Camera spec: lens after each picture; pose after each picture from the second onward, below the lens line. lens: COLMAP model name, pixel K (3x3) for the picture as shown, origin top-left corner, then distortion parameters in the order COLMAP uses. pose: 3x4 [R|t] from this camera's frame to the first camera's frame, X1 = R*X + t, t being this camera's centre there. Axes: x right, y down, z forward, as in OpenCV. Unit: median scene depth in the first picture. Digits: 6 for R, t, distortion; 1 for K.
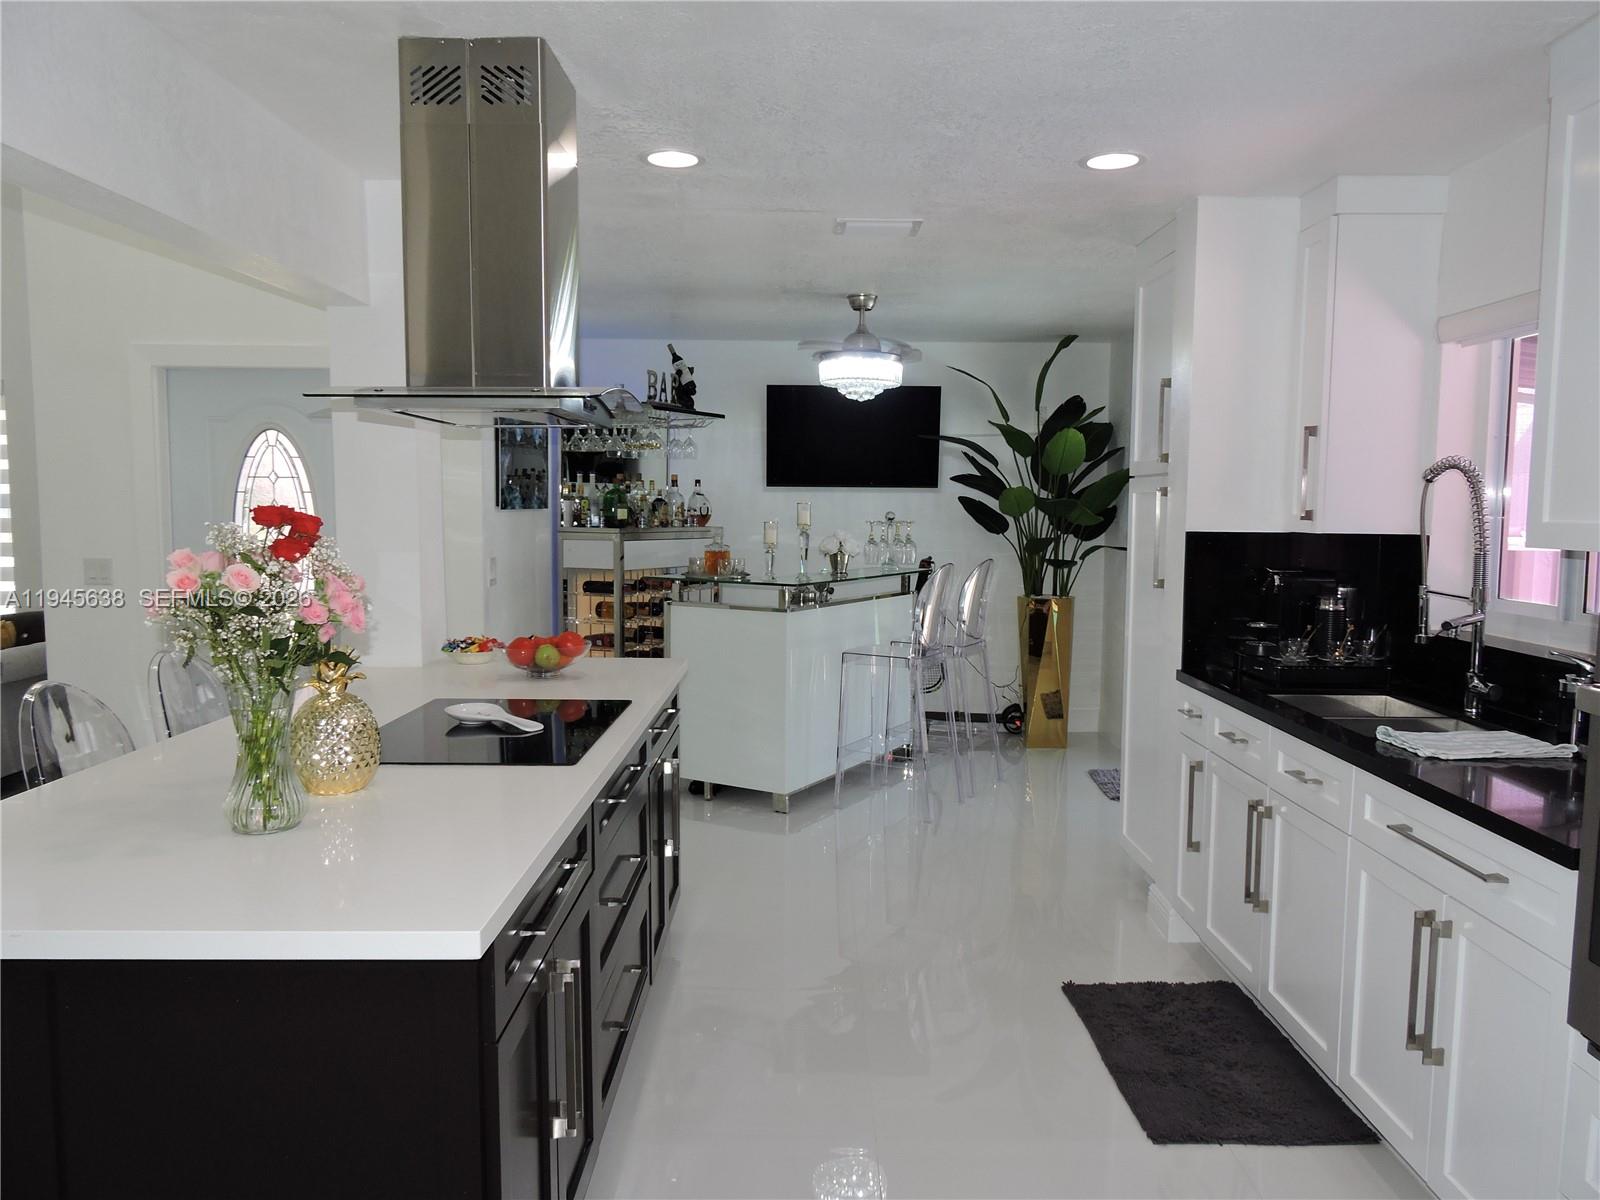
lens RADIAL K [[1149.1, 0, 800.0], [0, 1149.1, 600.0], [0, 0, 1]] dist [0.003982, 0.003852]
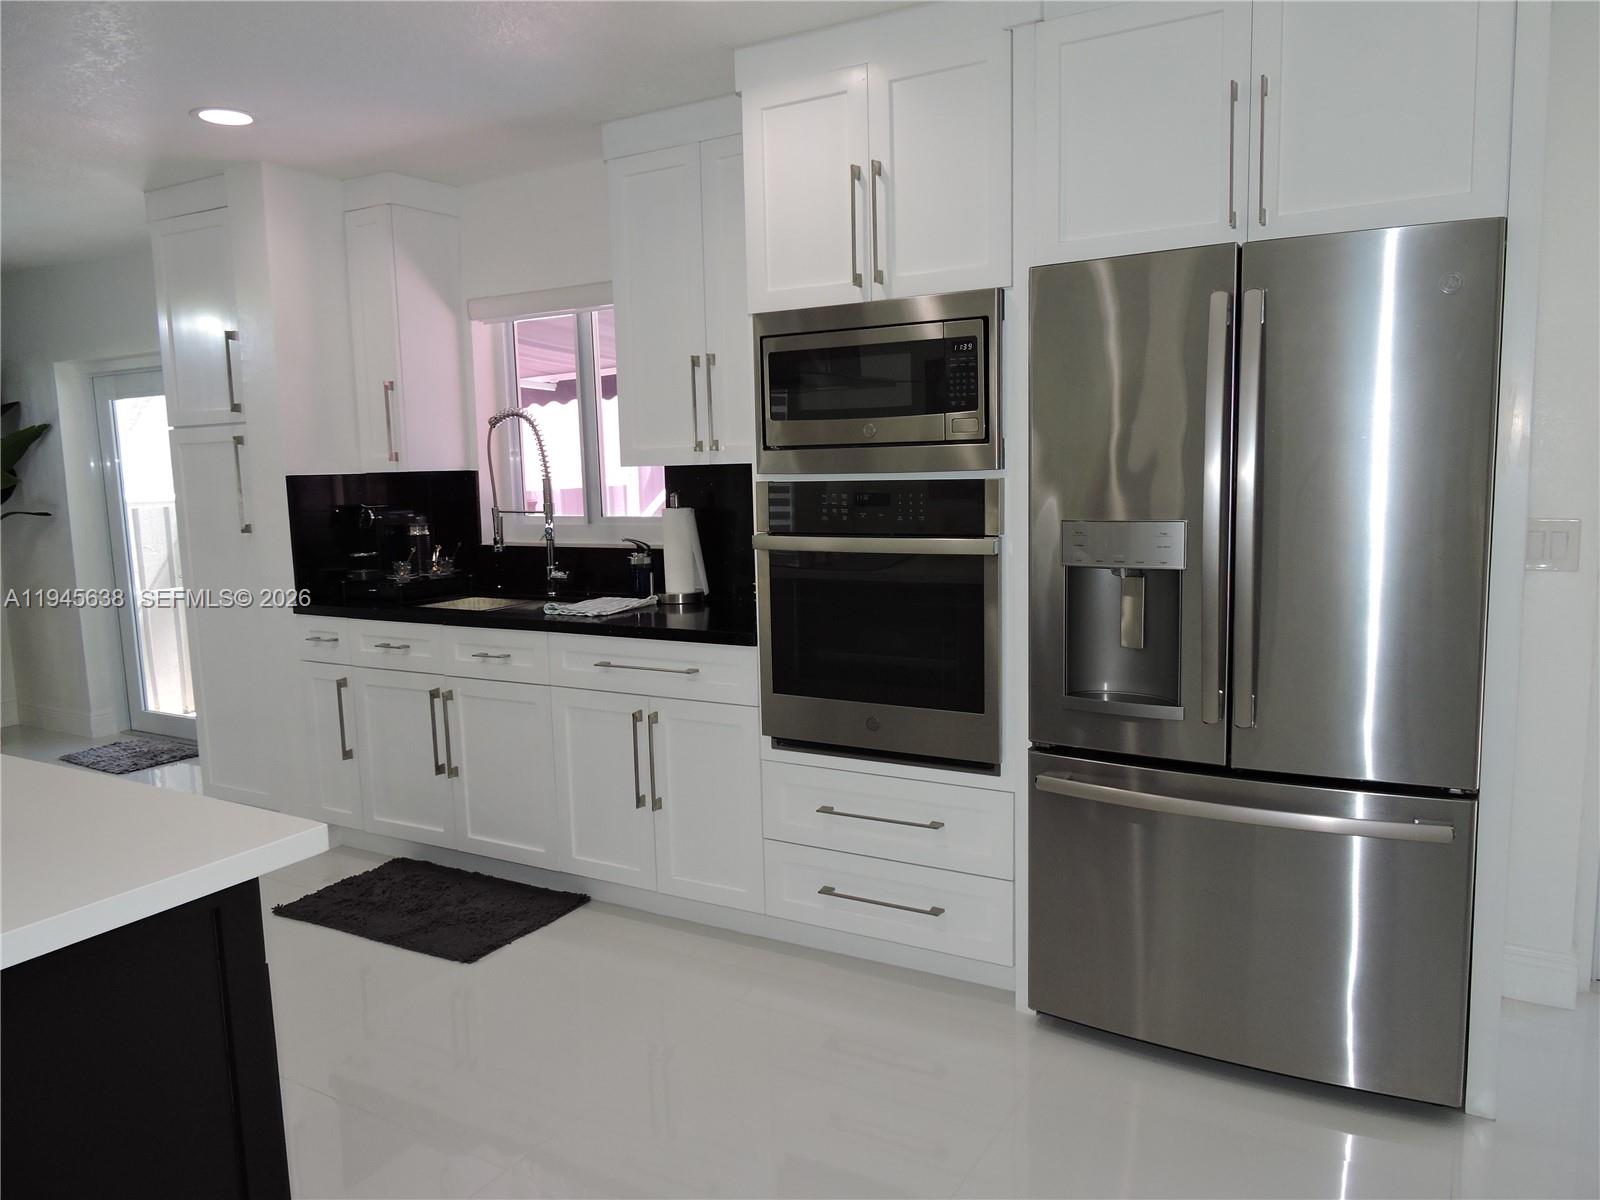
lens RADIAL K [[1149.1, 0, 800.0], [0, 1149.1, 600.0], [0, 0, 1]] dist [0.003982, 0.003852]
pose [[0.507495, -0.126121, 0.852375, -0.404747], [0.105135, 0.990902, 0.084022, 0.018027], [-0.855217, 0.046973, 0.516137, 0.038339]]
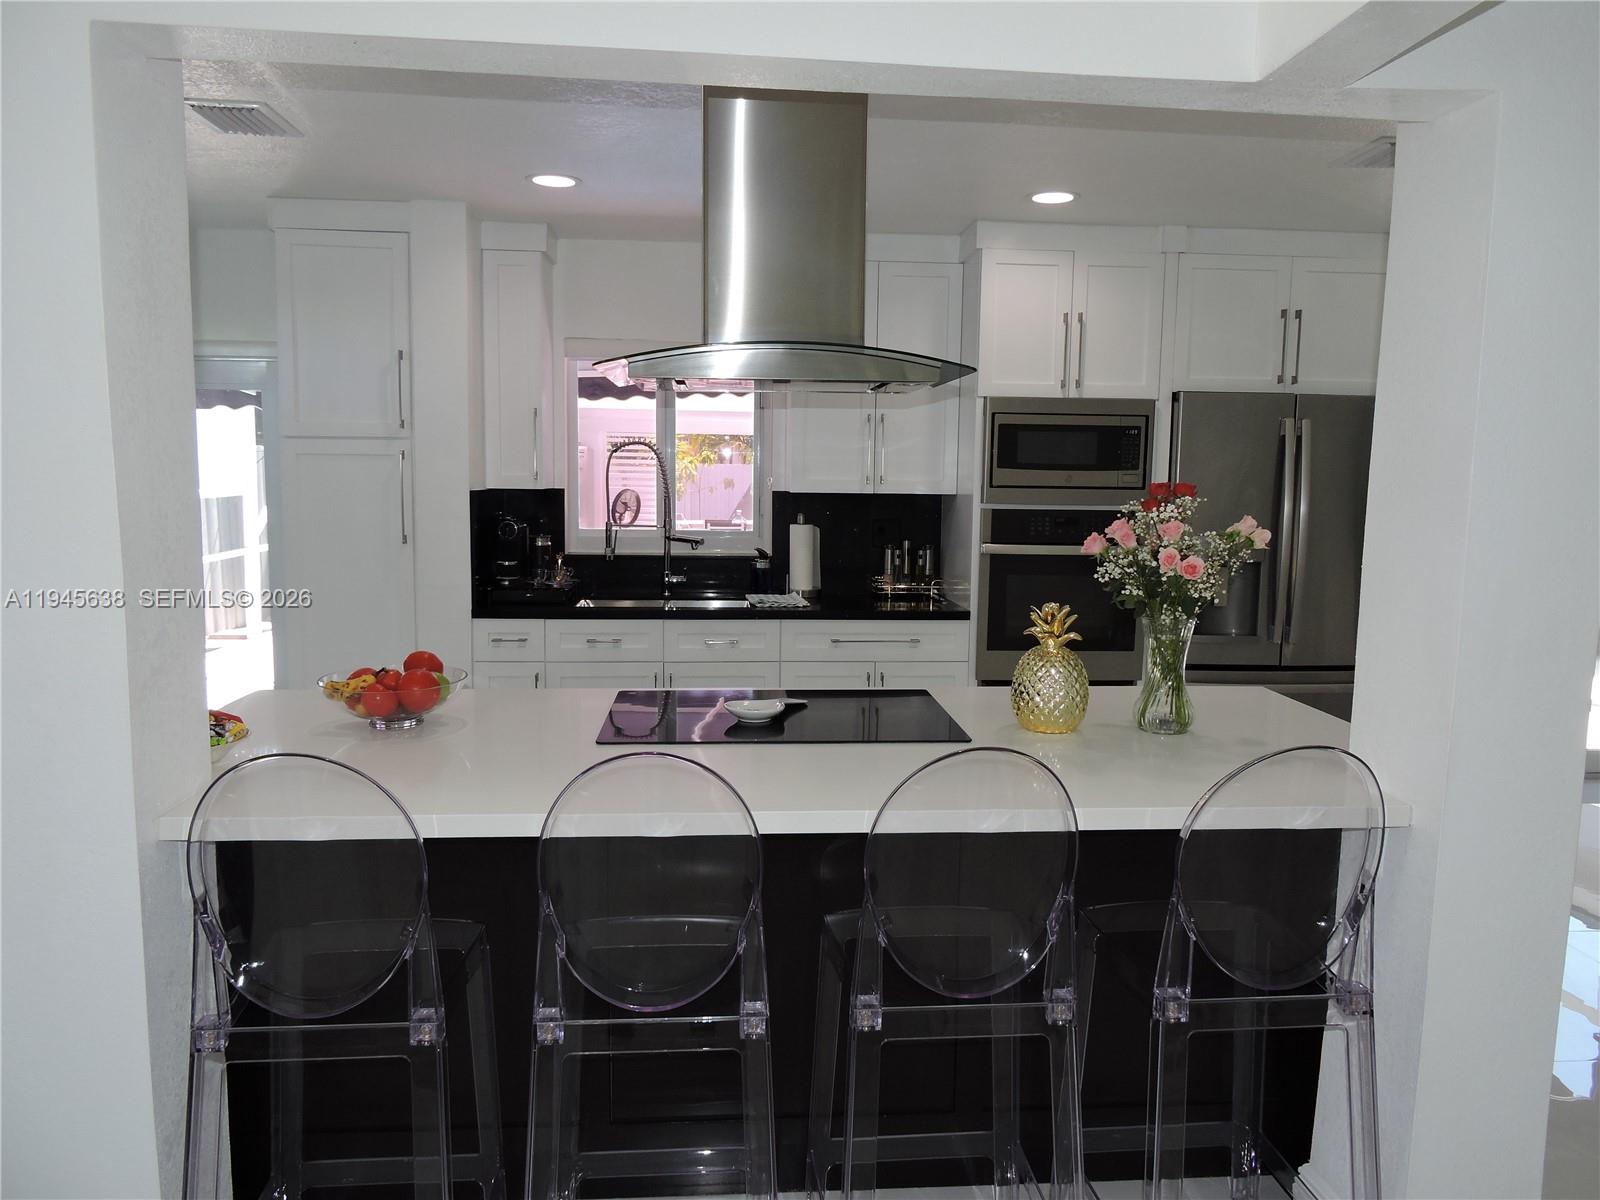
lens RADIAL K [[1149.1, 0, 800.0], [0, 1149.1, 600.0], [0, 0, 1]] dist [0.003982, 0.003852]
pose [[-0.065295, -0.122353, 0.990336, -0.983207], [0.073629, 0.989158, 0.127061, -0.084200], [-0.995146, 0.081214, -0.055579, 0.837182]]
